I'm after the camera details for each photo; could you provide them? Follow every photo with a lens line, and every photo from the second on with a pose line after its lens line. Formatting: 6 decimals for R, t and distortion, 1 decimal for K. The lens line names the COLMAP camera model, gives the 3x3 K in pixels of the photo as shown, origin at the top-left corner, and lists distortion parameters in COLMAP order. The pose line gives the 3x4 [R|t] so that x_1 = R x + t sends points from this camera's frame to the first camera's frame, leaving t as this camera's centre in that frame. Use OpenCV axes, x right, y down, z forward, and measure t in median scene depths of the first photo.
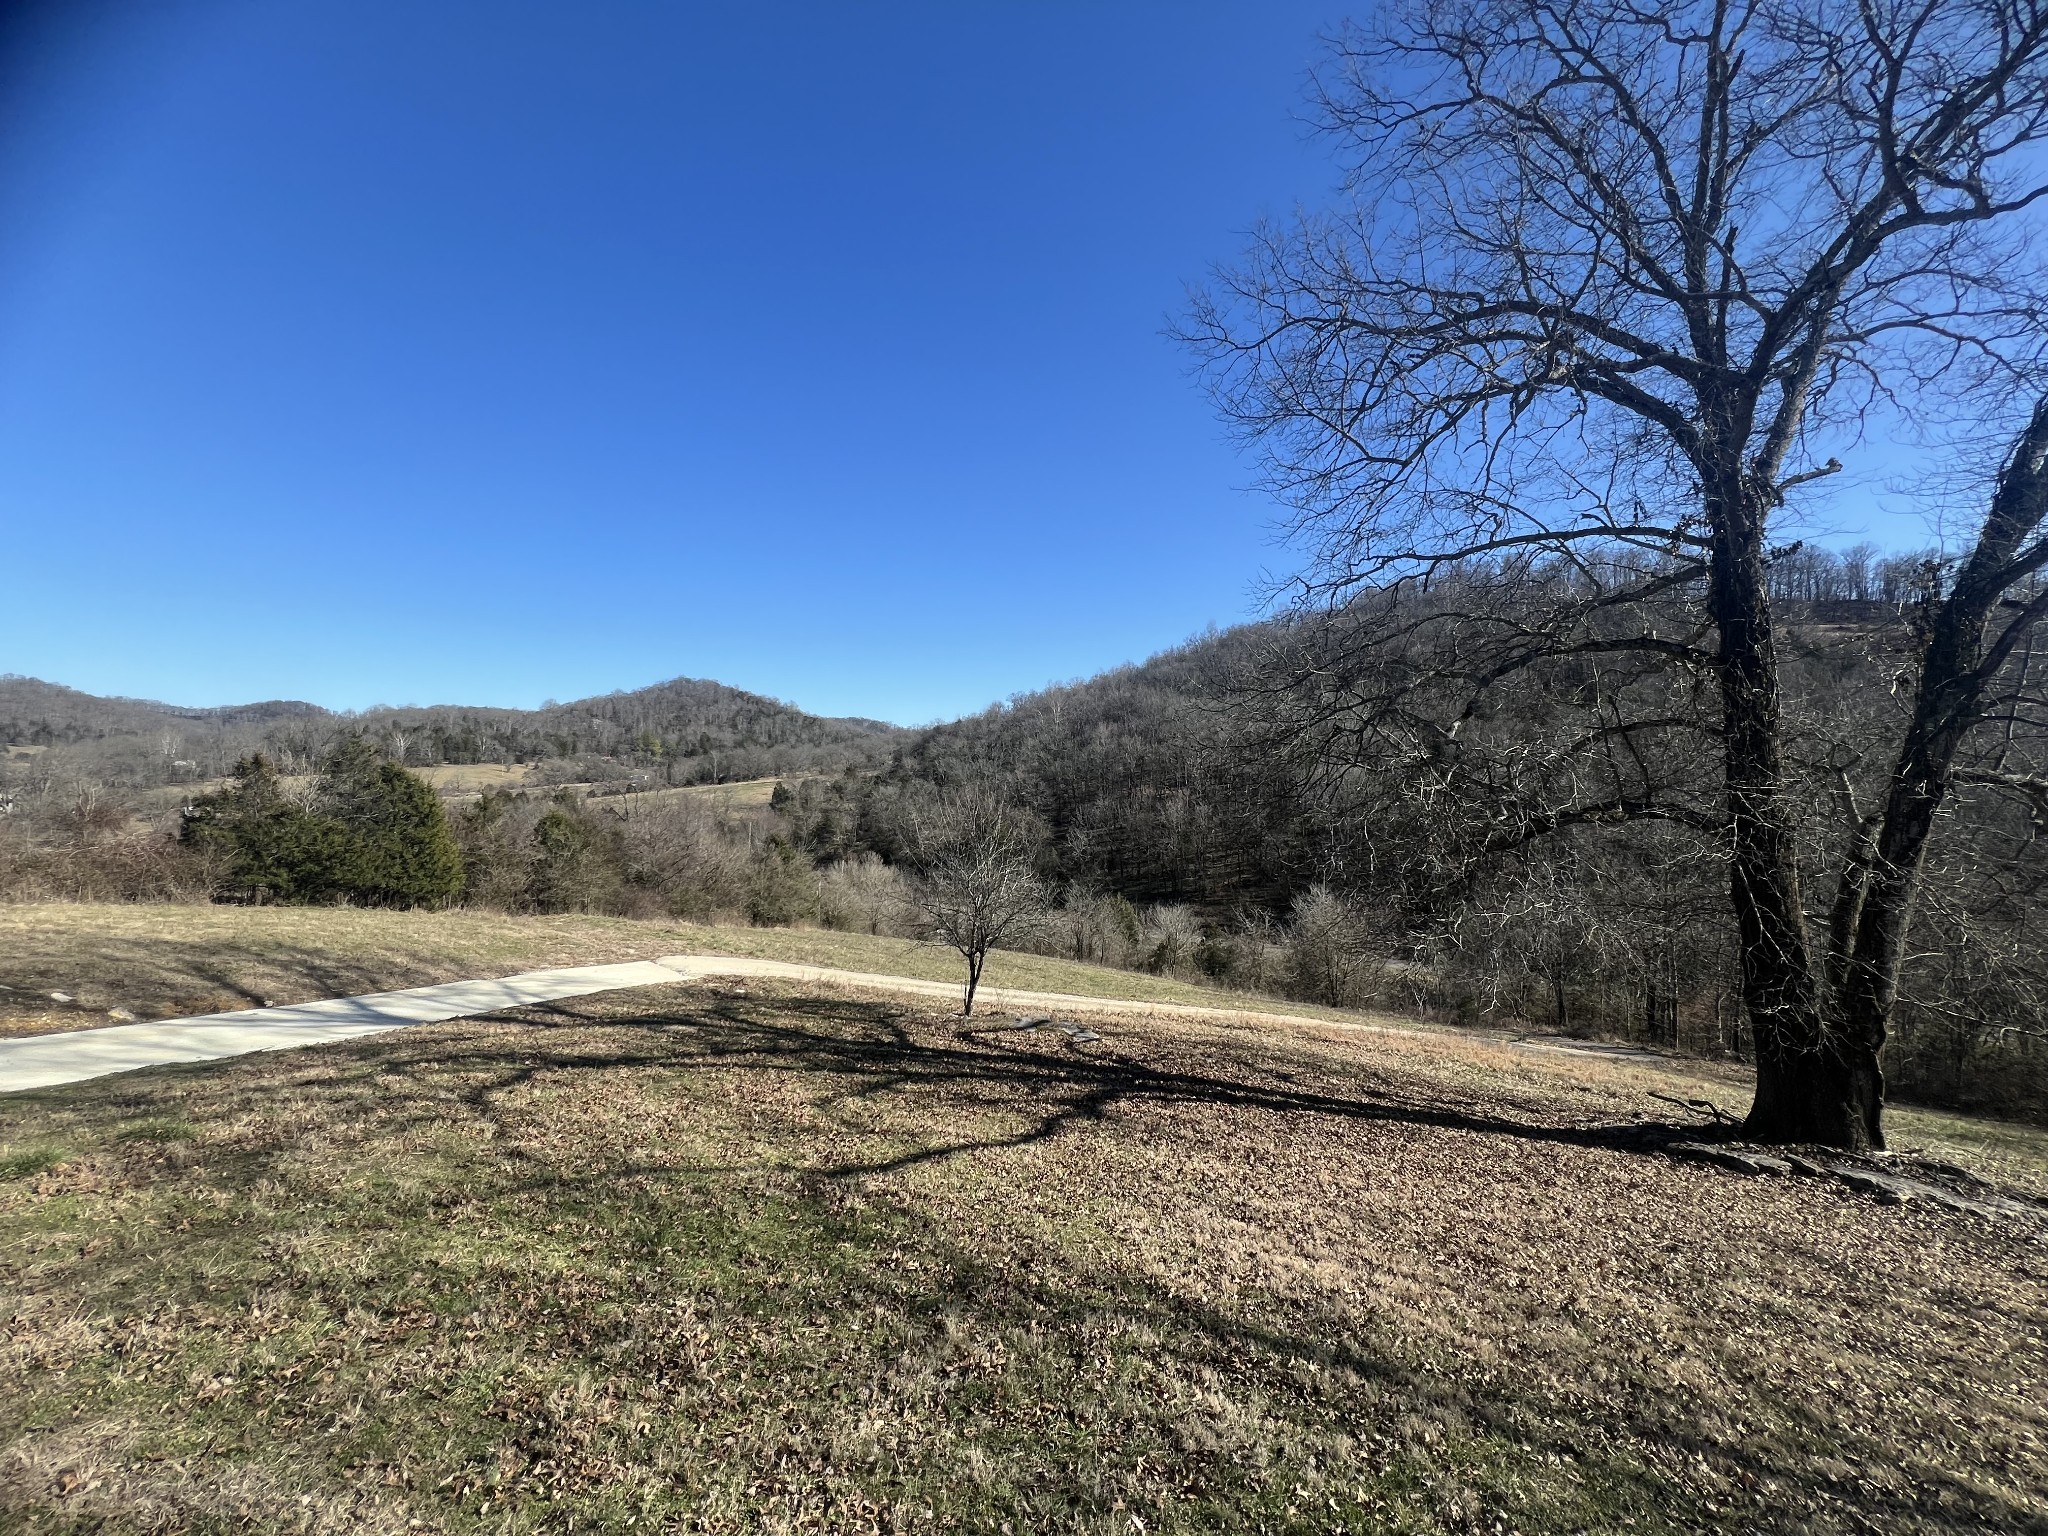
lens RADIAL K [[816.9, 0, 1019.7], [0, 816.9, 762.7], [0, 0, 1]] dist [-0.001314, 0.000129]
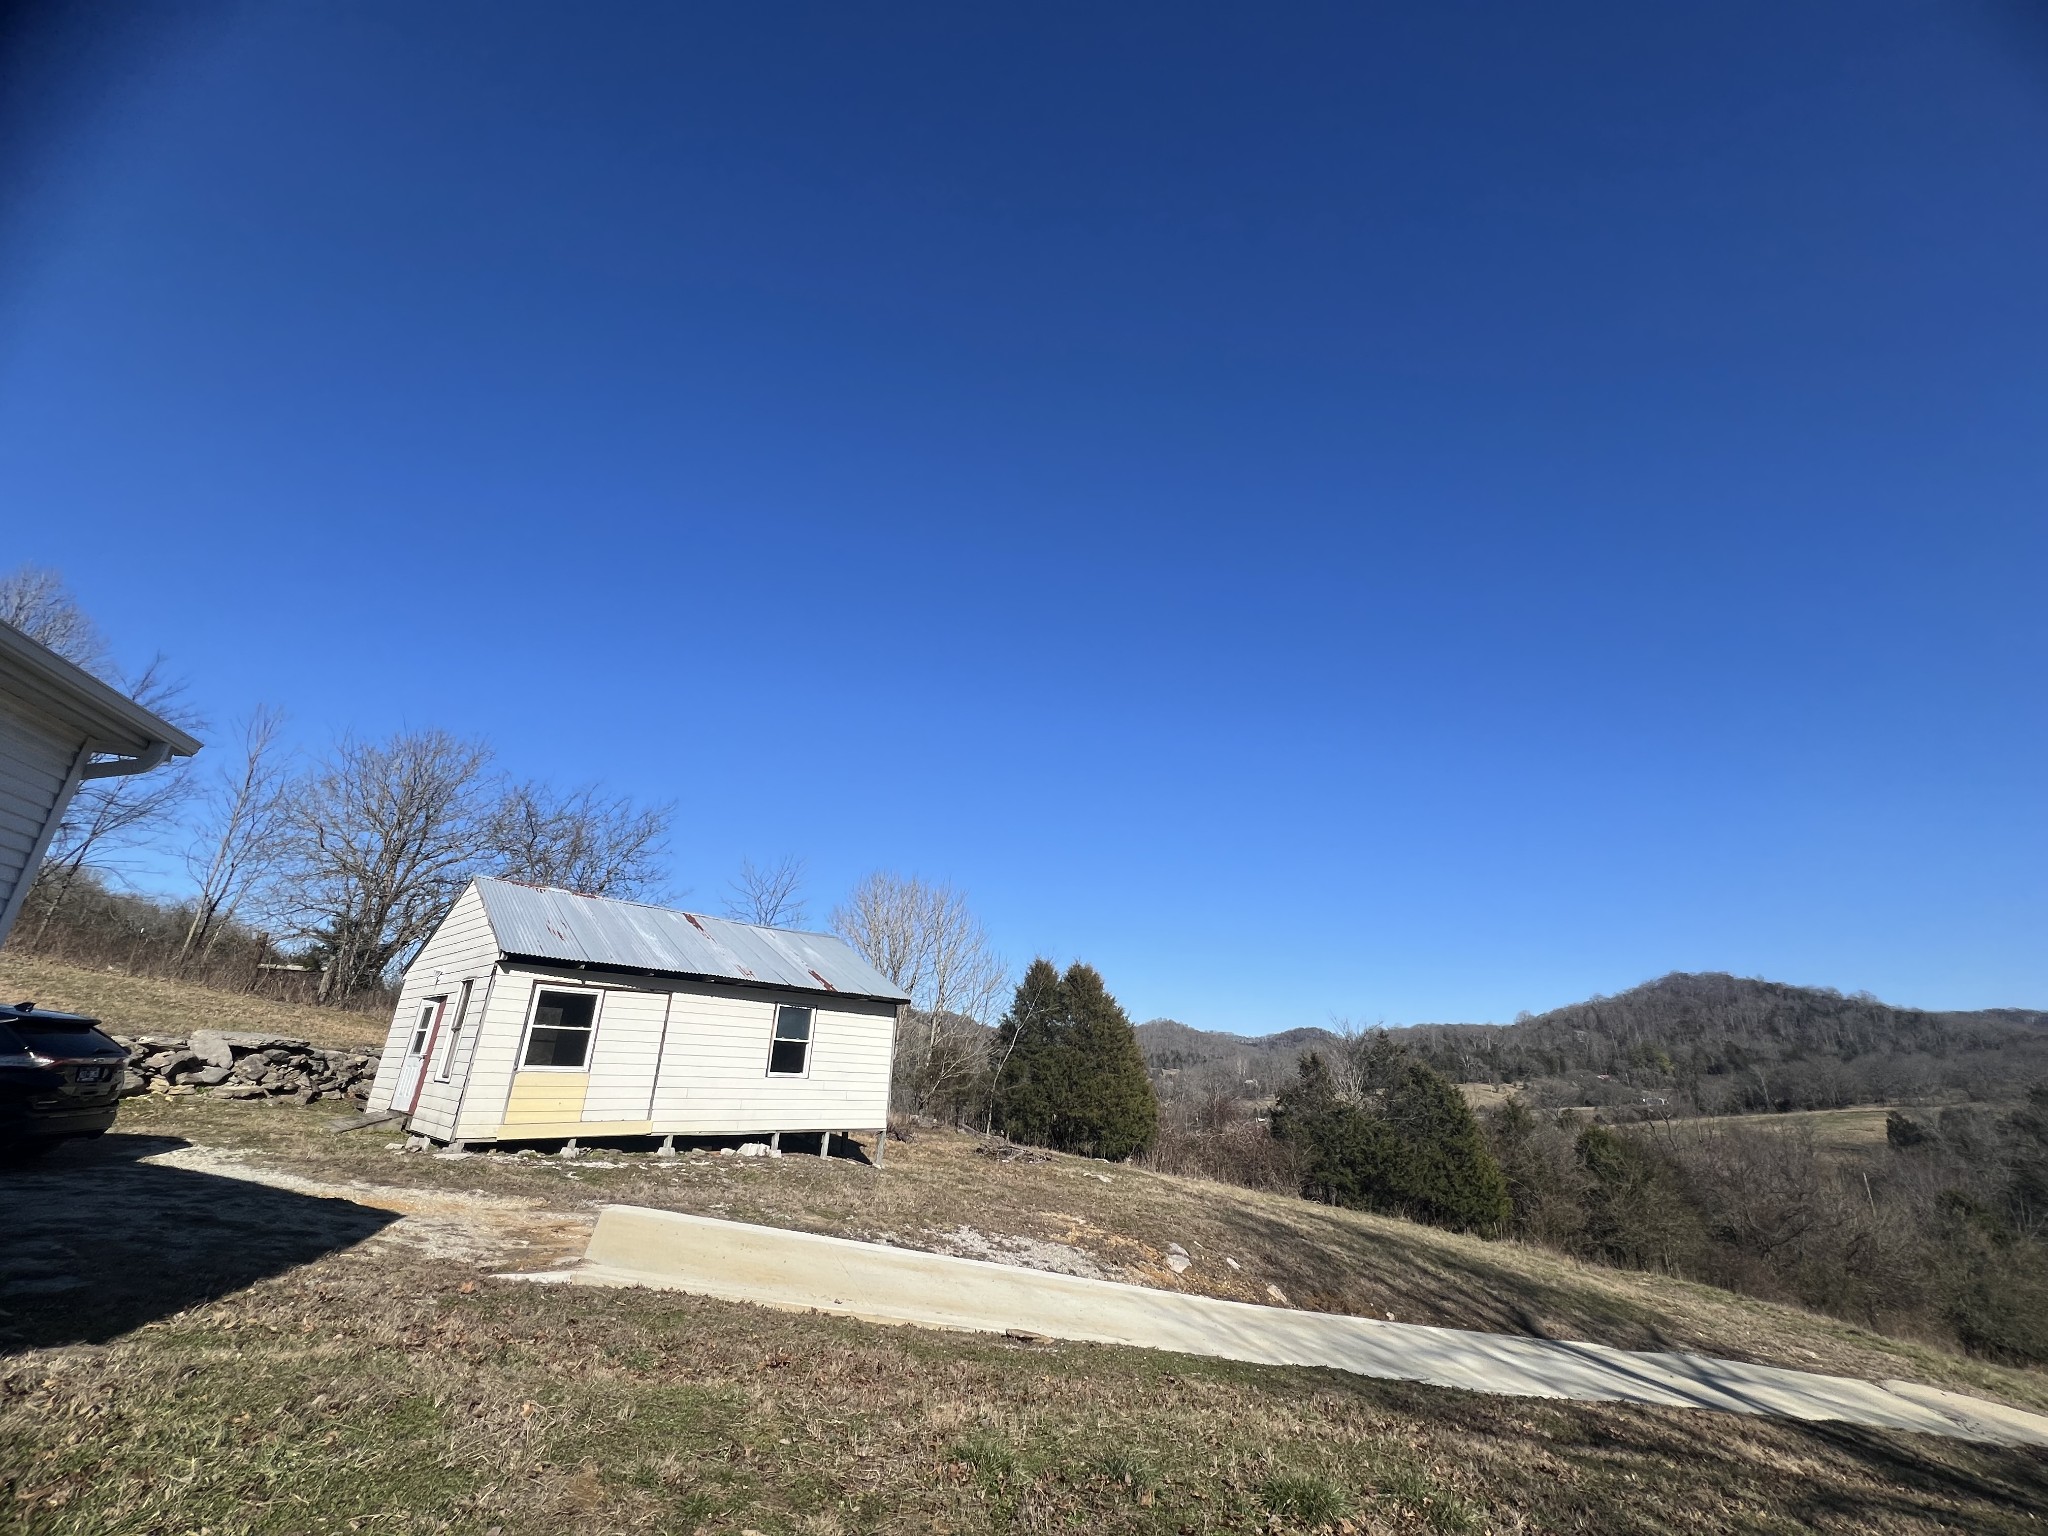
lens RADIAL K [[816.9, 0, 1019.7], [0, 816.9, 762.7], [0, 0, 1]] dist [-0.001314, 0.000129]
pose [[0.493883, -0.314027, -0.810844, -0.238956], [-0.004472, 0.931580, -0.363510, 0.066519], [0.869517, 0.183157, 0.458687, 0.144234]]
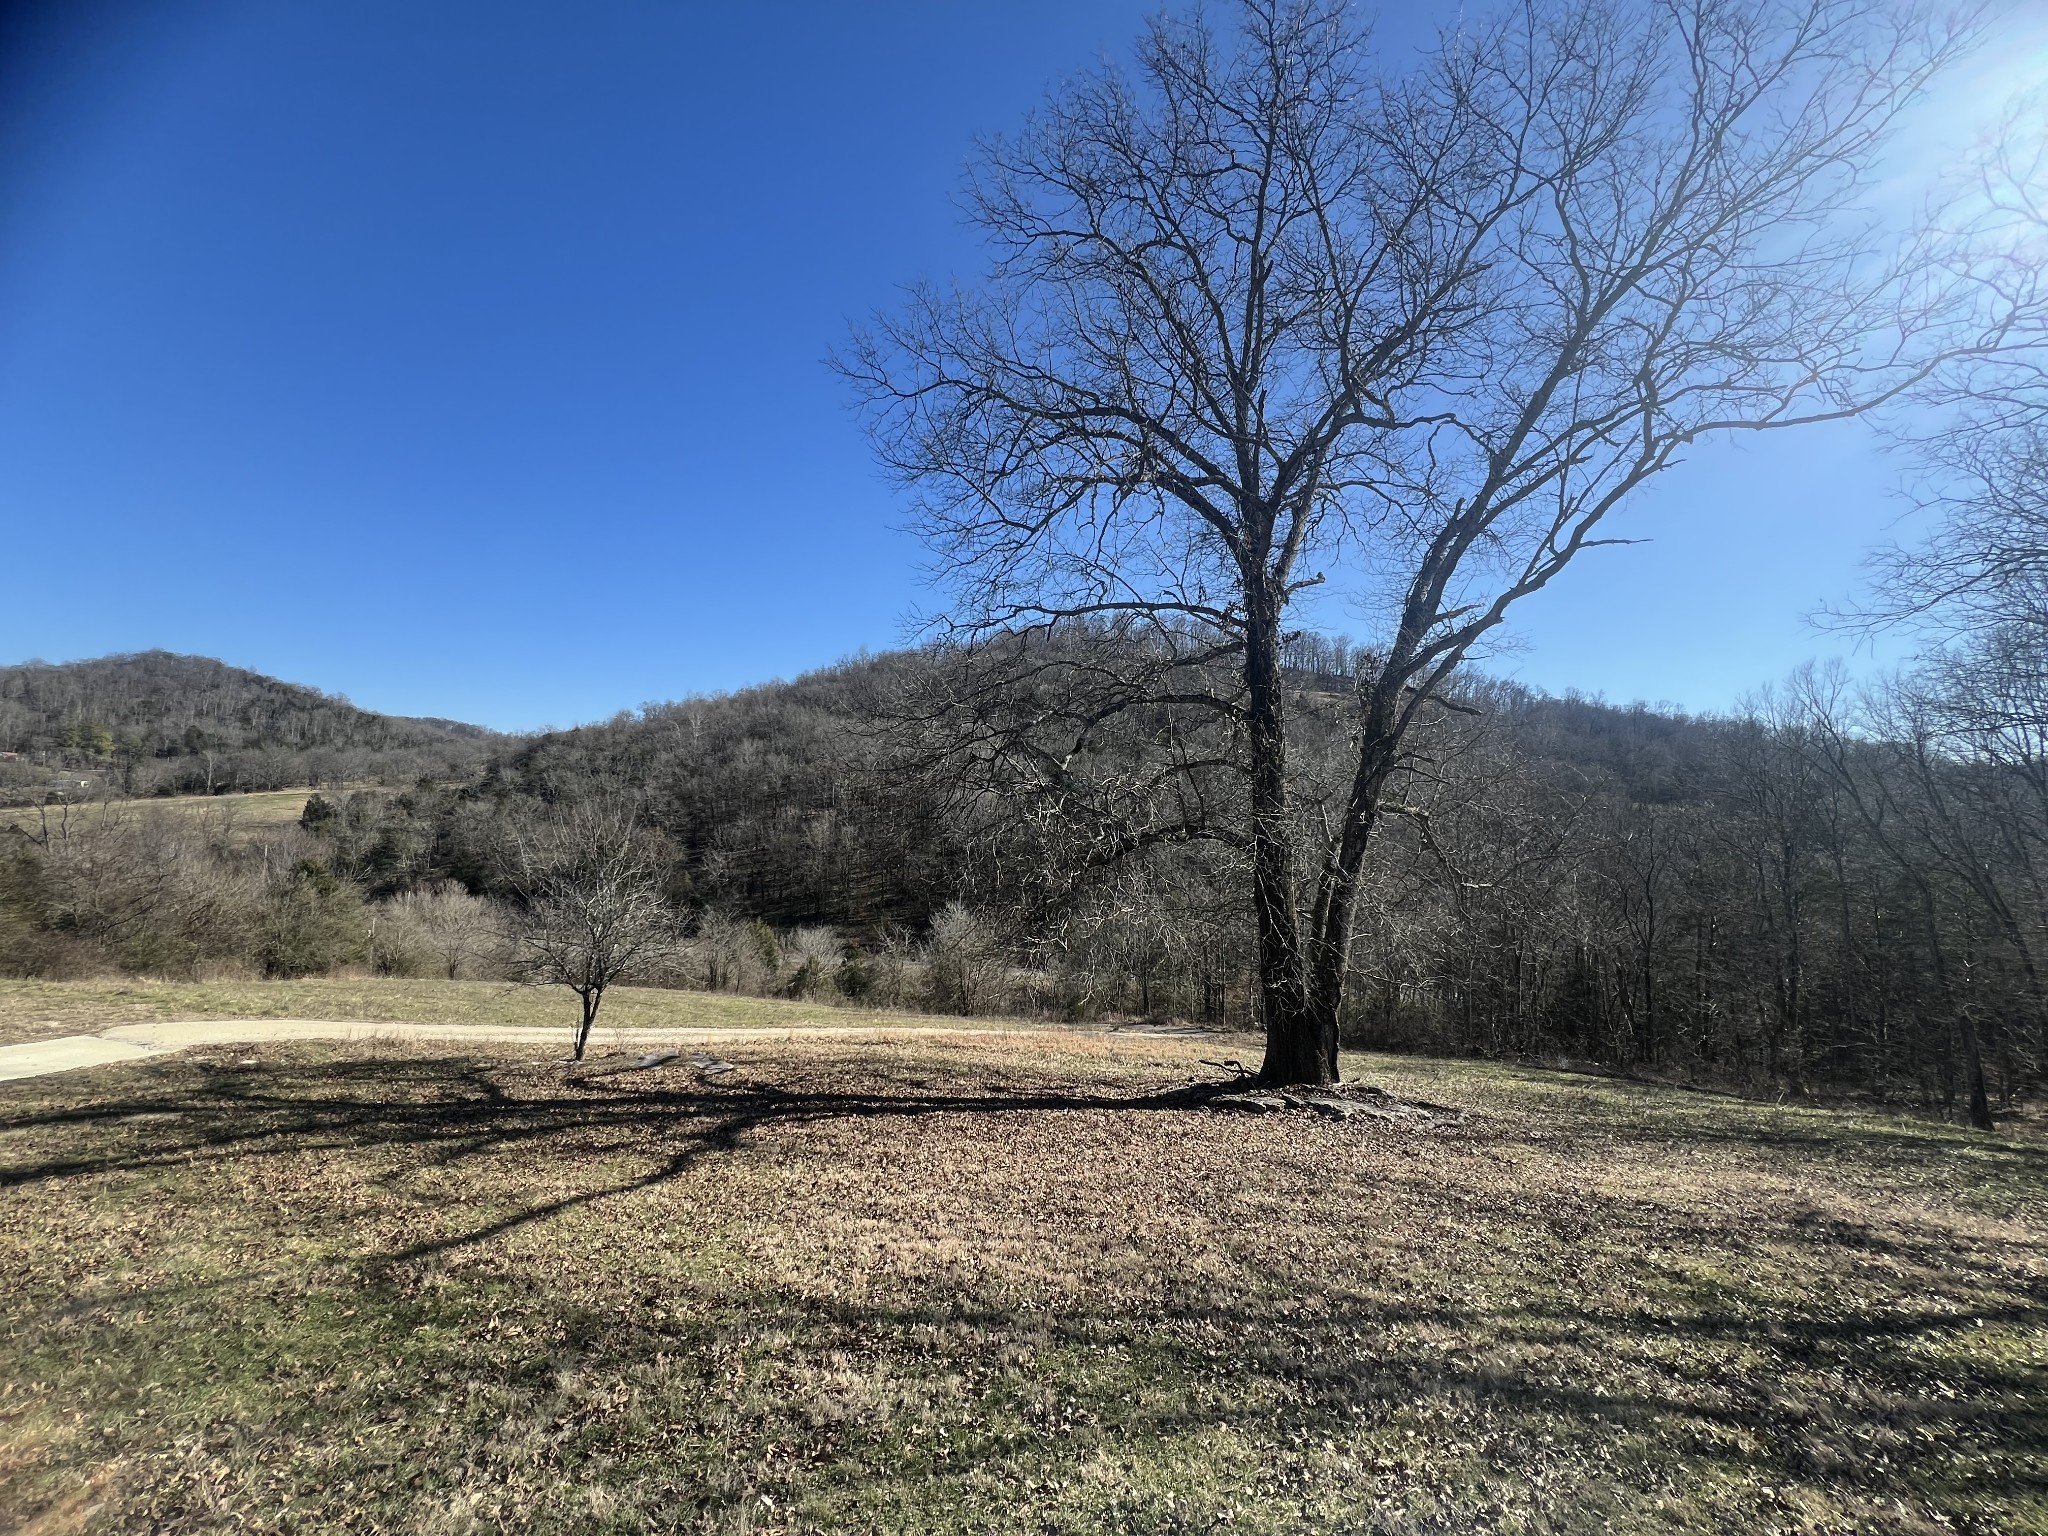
lens RADIAL K [[816.9, 0, 1019.7], [0, 816.9, 762.7], [0, 0, 1]] dist [-0.001314, 0.000129]
pose [[0.910619, 0.037406, 0.411551, -0.006463], [-0.026860, 0.999147, -0.031381, -0.000936], [-0.412373, 0.017522, 0.910846, -0.026947]]
